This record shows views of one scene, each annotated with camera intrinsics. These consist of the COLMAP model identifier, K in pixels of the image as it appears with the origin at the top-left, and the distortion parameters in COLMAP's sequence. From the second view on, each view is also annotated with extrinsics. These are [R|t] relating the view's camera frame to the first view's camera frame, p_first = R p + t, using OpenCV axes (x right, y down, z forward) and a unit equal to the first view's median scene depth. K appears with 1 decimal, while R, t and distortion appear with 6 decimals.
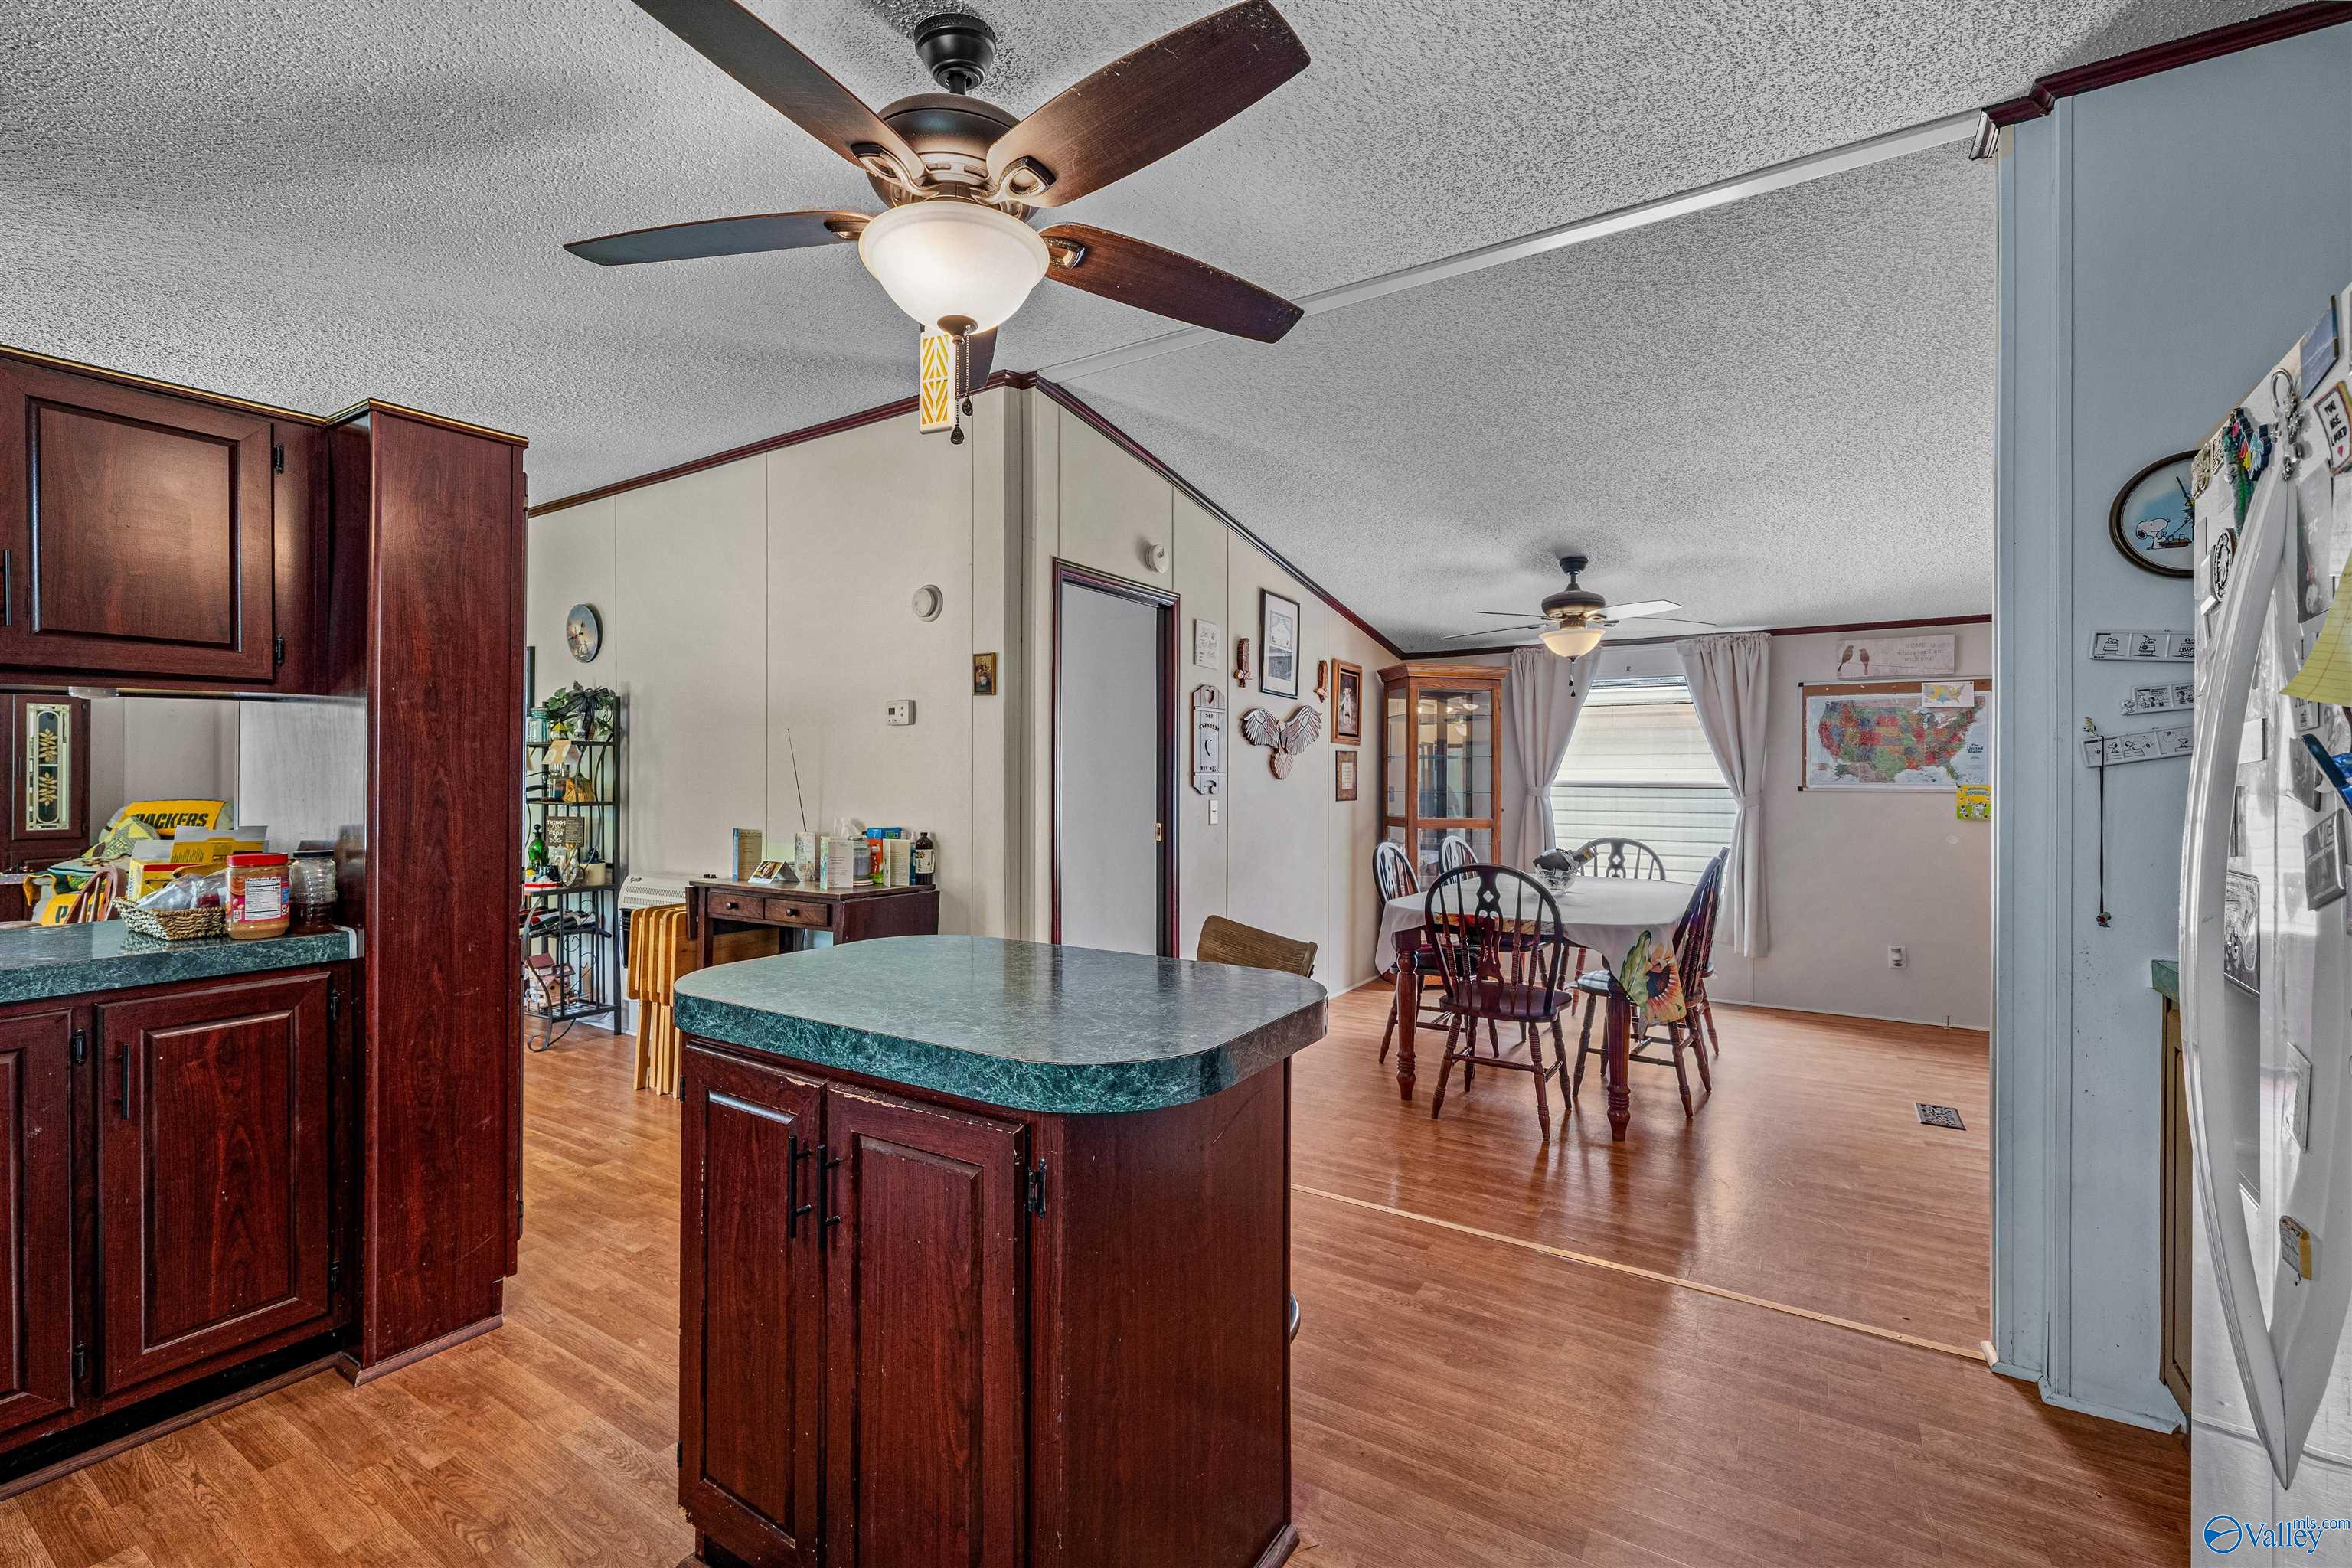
lens RADIAL K [[1000.8, 0, 1160.3], [0, 1000.8, 775.9], [0, 0, 1]] dist [-0.000636, -0.000488]
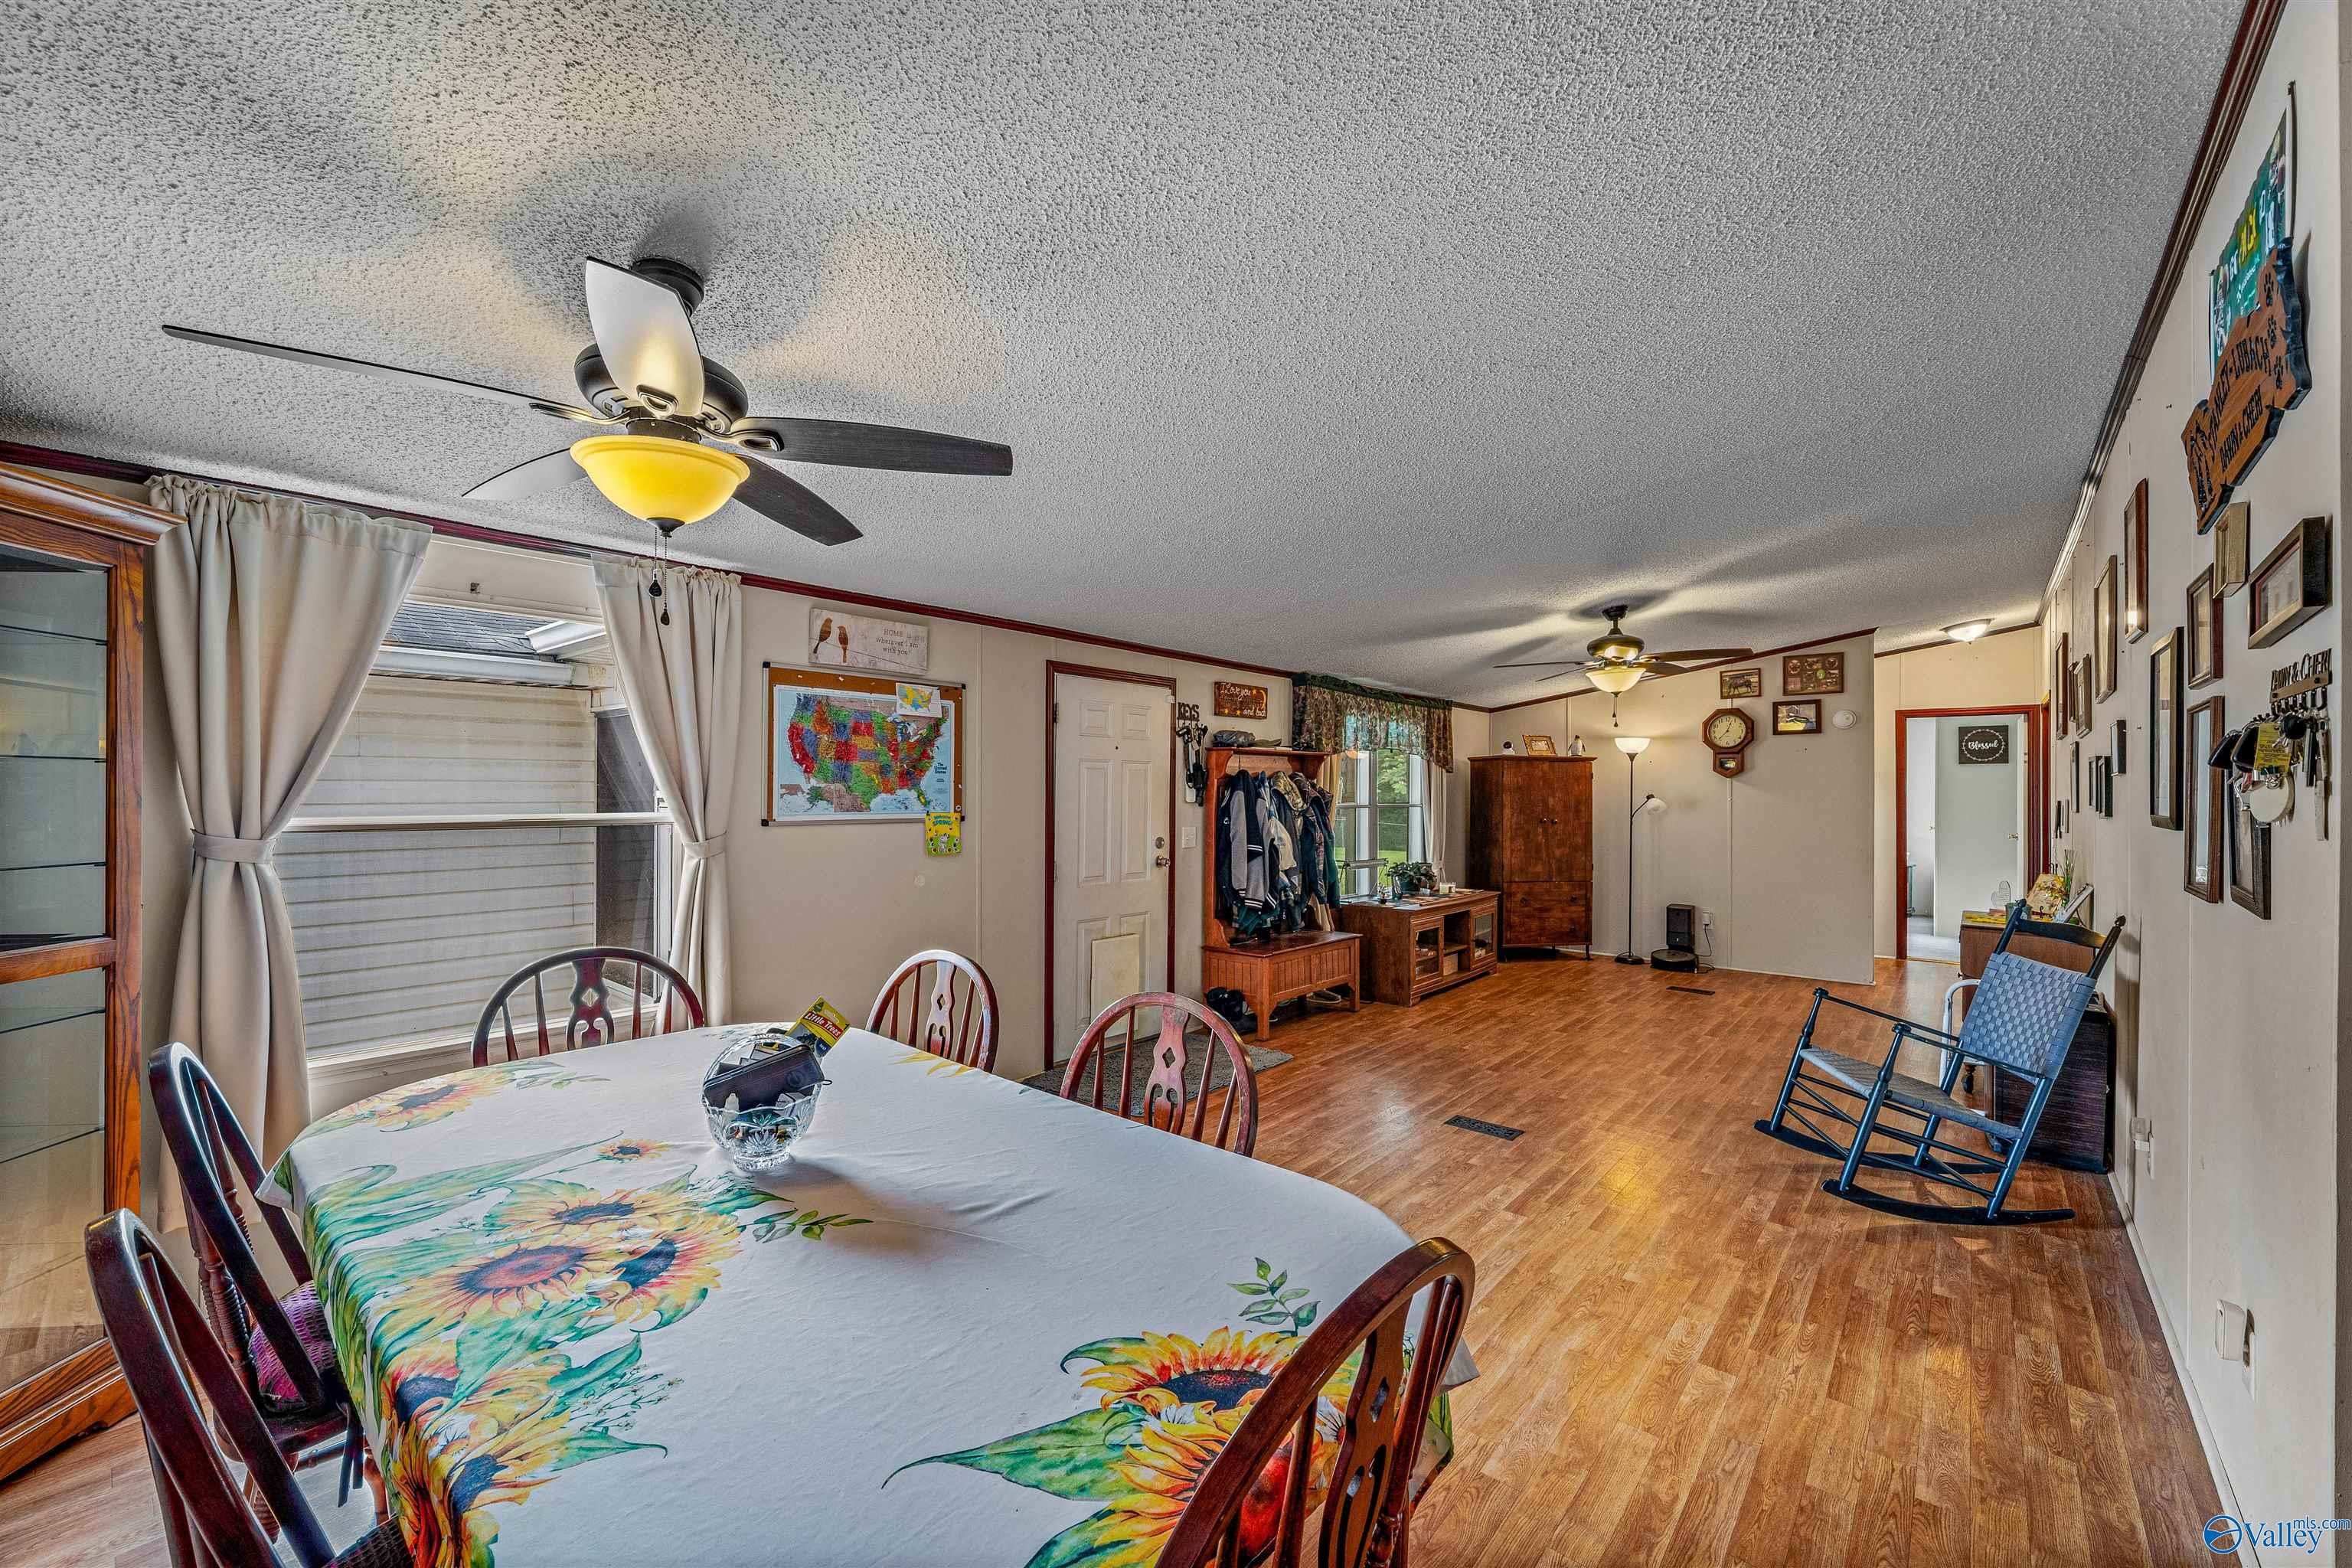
lens RADIAL K [[940.9, 0, 1186.1], [0, 940.9, 784.7], [0, 0, 1]] dist [-0.007691, 0.000171]
pose [[0.130434, -0.002438, 0.991454, 0.065344], [-0.003964, 0.999988, 0.002980, -0.016256], [-0.991449, -0.004319, 0.130423, 0.673737]]
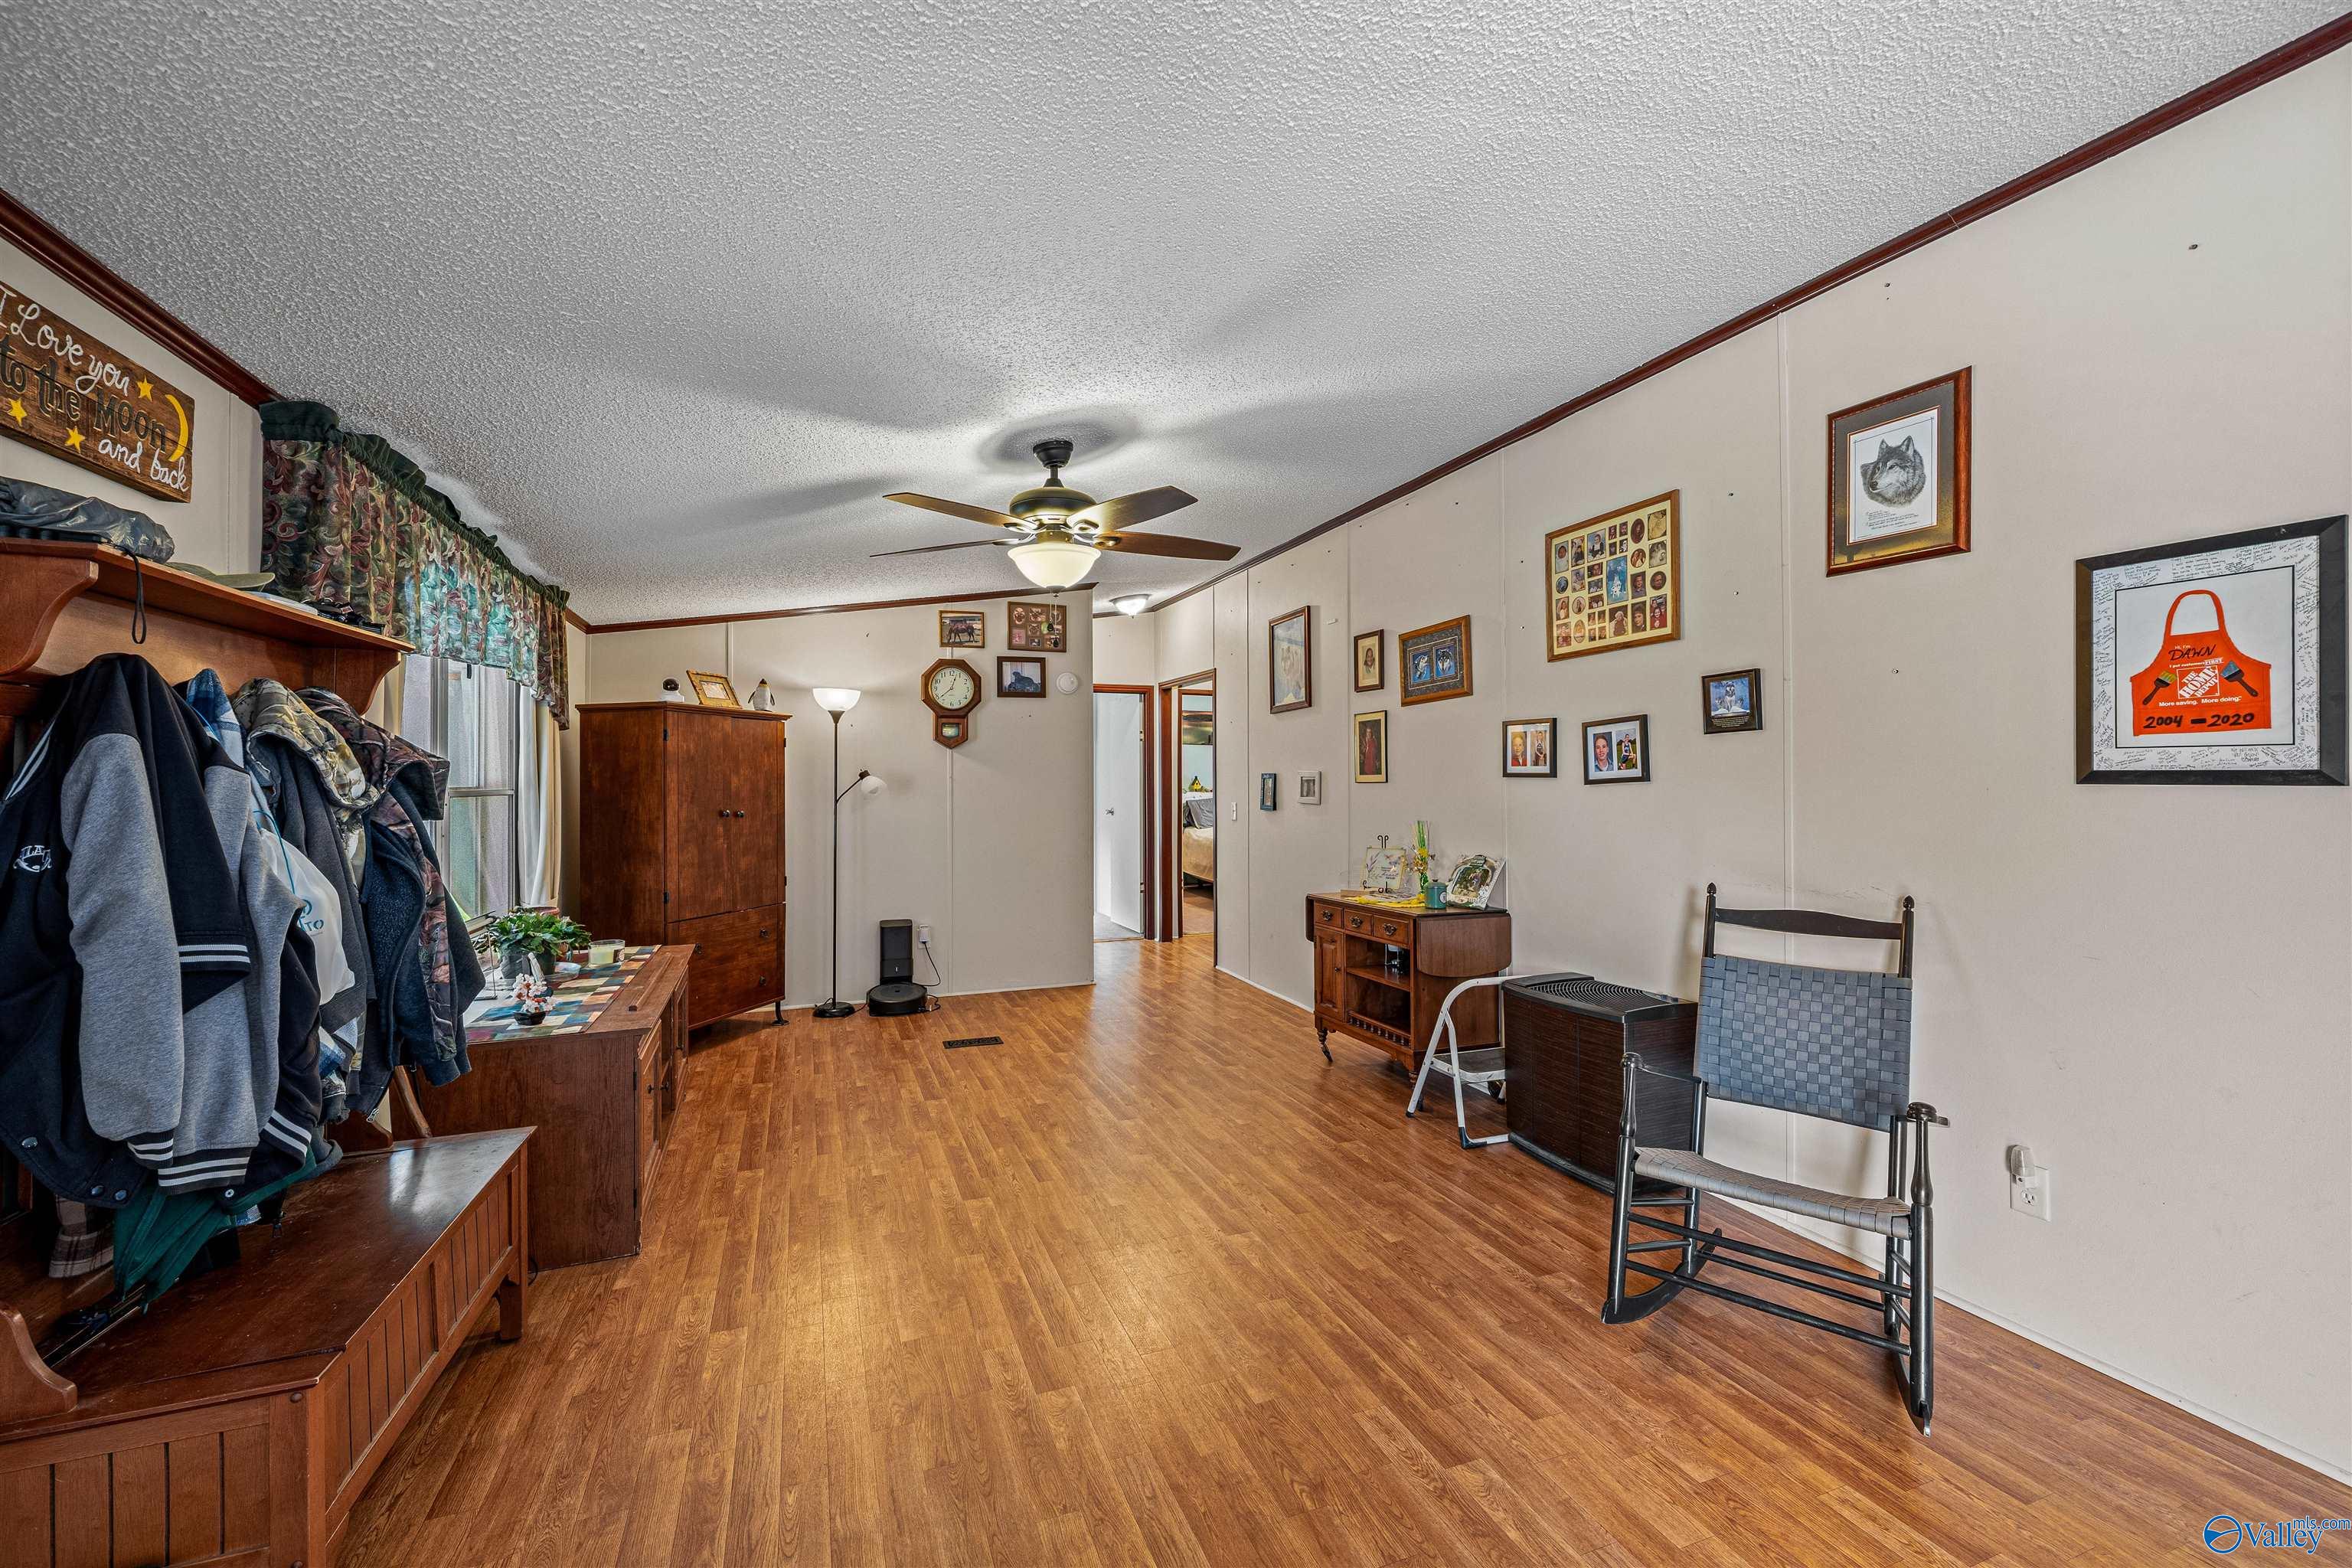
lens RADIAL K [[940.9, 0, 1158.6], [0, 940.9, 764.8], [0, 0, 1]] dist [-0.007691, 0.000171]
pose [[-0.805715, 0.004728, 0.592285, 0.730773], [-0.002154, 0.999938, -0.010913, 0.004777], [-0.592300, -0.010069, -0.805655, 0.789150]]
